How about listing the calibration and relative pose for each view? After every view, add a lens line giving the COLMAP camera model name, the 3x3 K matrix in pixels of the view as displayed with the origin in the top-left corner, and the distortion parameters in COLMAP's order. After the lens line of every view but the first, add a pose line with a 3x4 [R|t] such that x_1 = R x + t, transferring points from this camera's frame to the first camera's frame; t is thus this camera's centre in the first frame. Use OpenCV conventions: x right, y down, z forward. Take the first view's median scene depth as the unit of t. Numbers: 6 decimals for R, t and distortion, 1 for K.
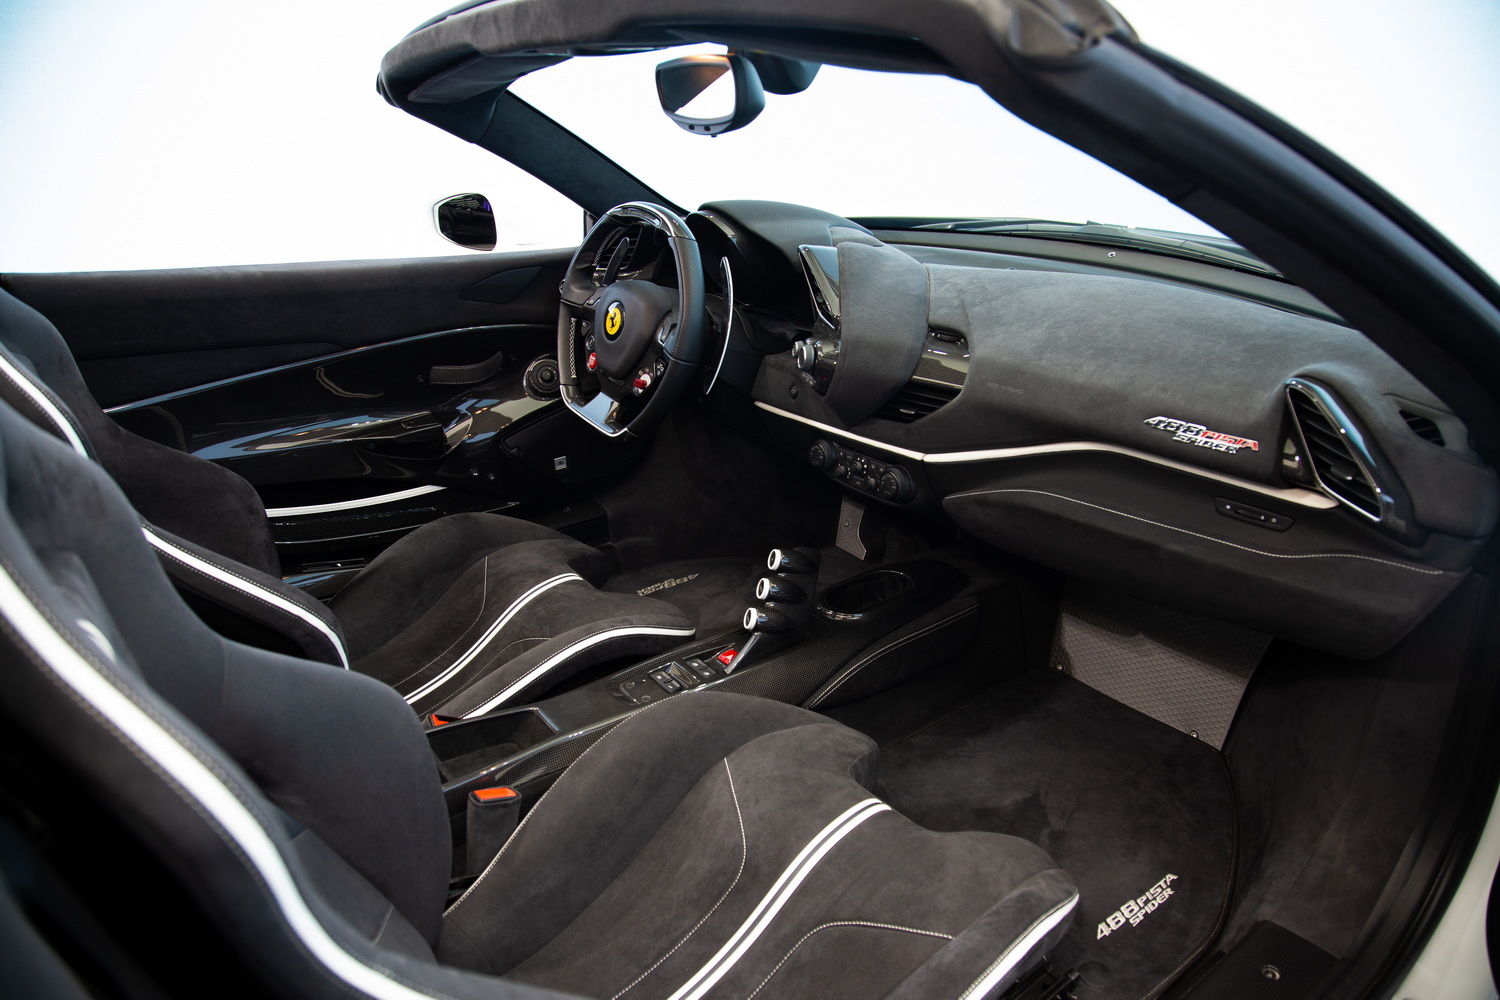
lens RADIAL K [[1059.7, 0, 750.0], [0, 1059.7, 500.0], [0, 0, 1]] dist [-0.151173, 0.148959]
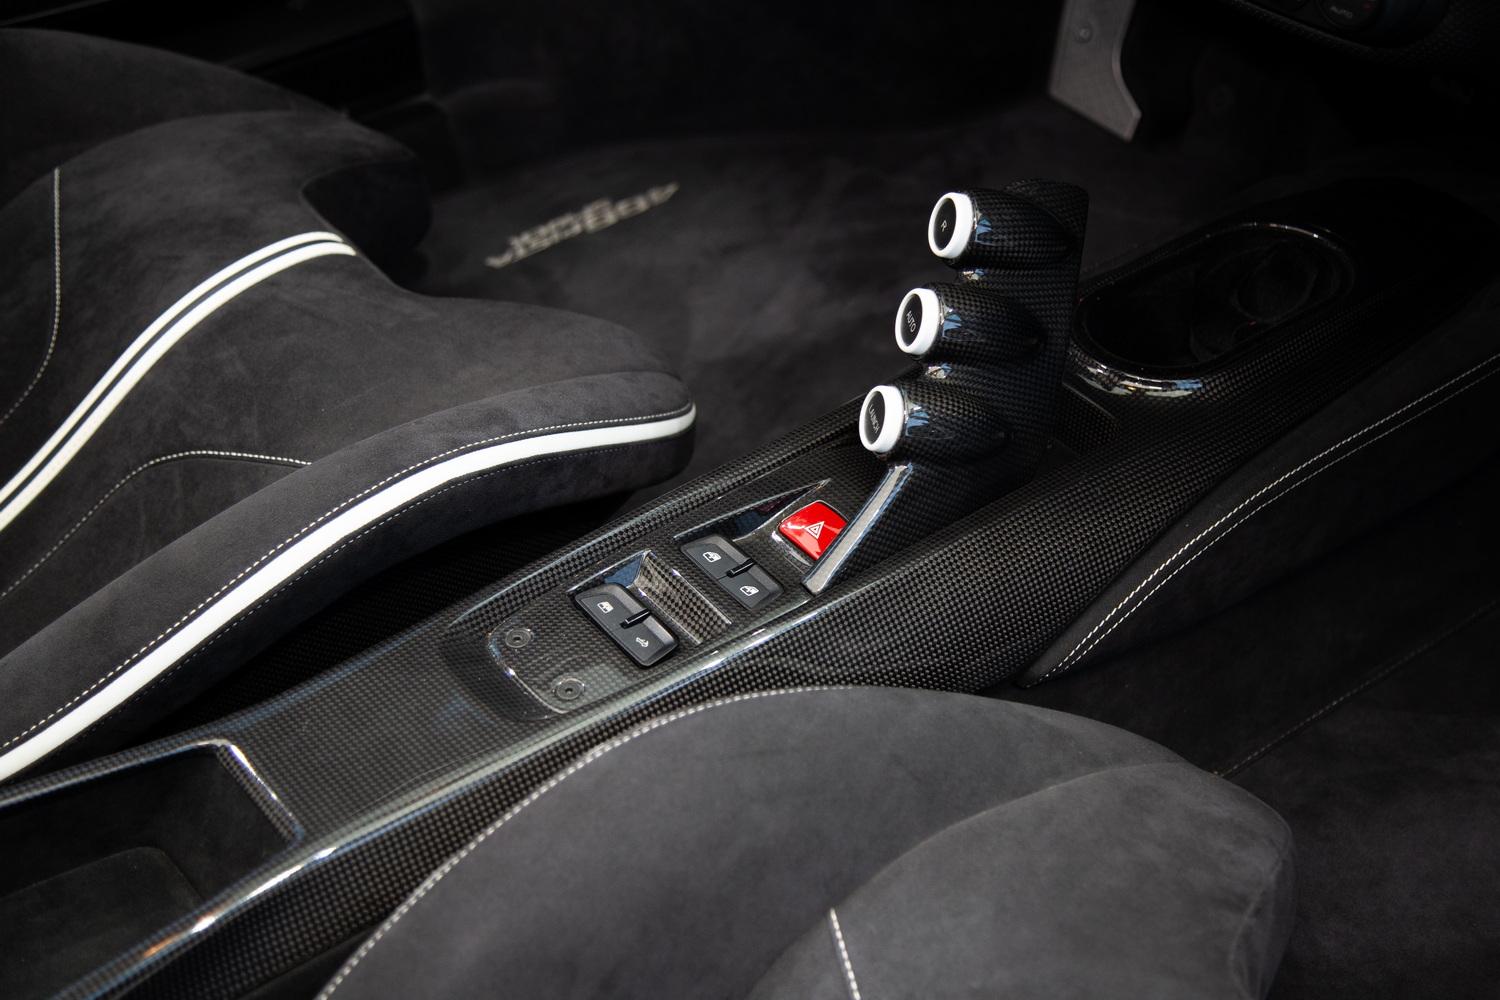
lens RADIAL K [[2190.2, 0, 750.0], [0, 2190.2, 500.0], [0, 0, 1]] dist [0.139623, 0.007873]
pose [[0.999869, -0.009296, 0.013267, -0.047963], [0.005257, 0.960847, 0.277031, -0.049064], [-0.015323, -0.276924, 0.960770, 0.340244]]
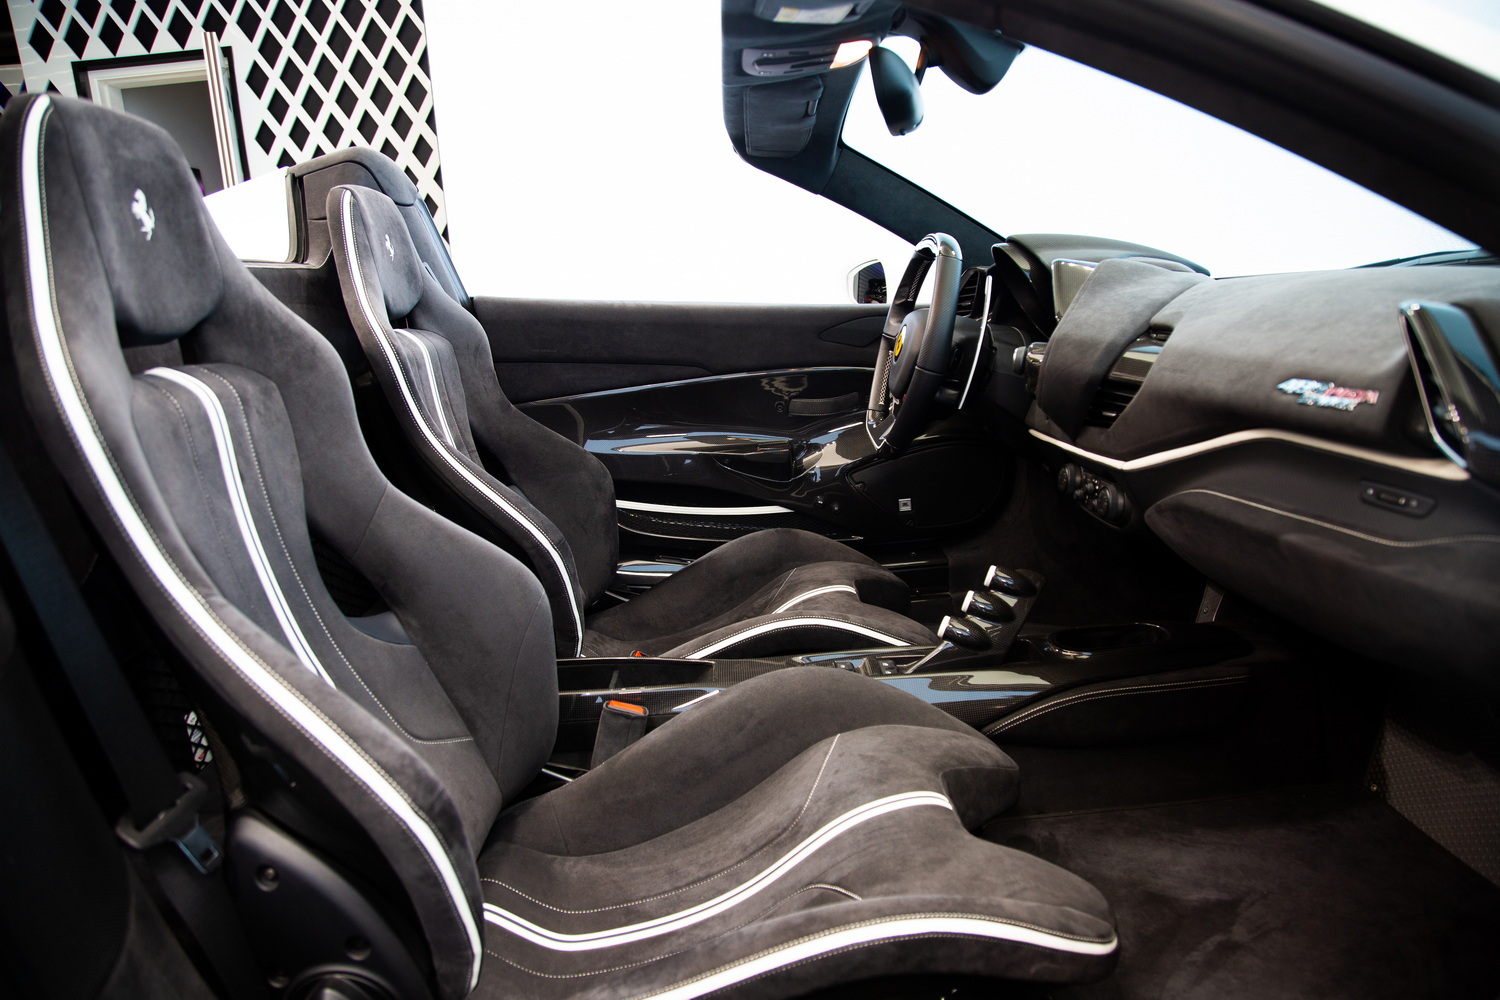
lens RADIAL K [[1056.1, 0, 750.0], [0, 1056.1, 500.0], [0, 0, 1]] dist [-0.171934, 0.145261]
pose [[0.805019, 0.078350, -0.588052, 0.399631], [-0.175029, 0.978485, -0.109237, 0.130911], [0.566841, 0.190864, 0.801412, 0.107411]]
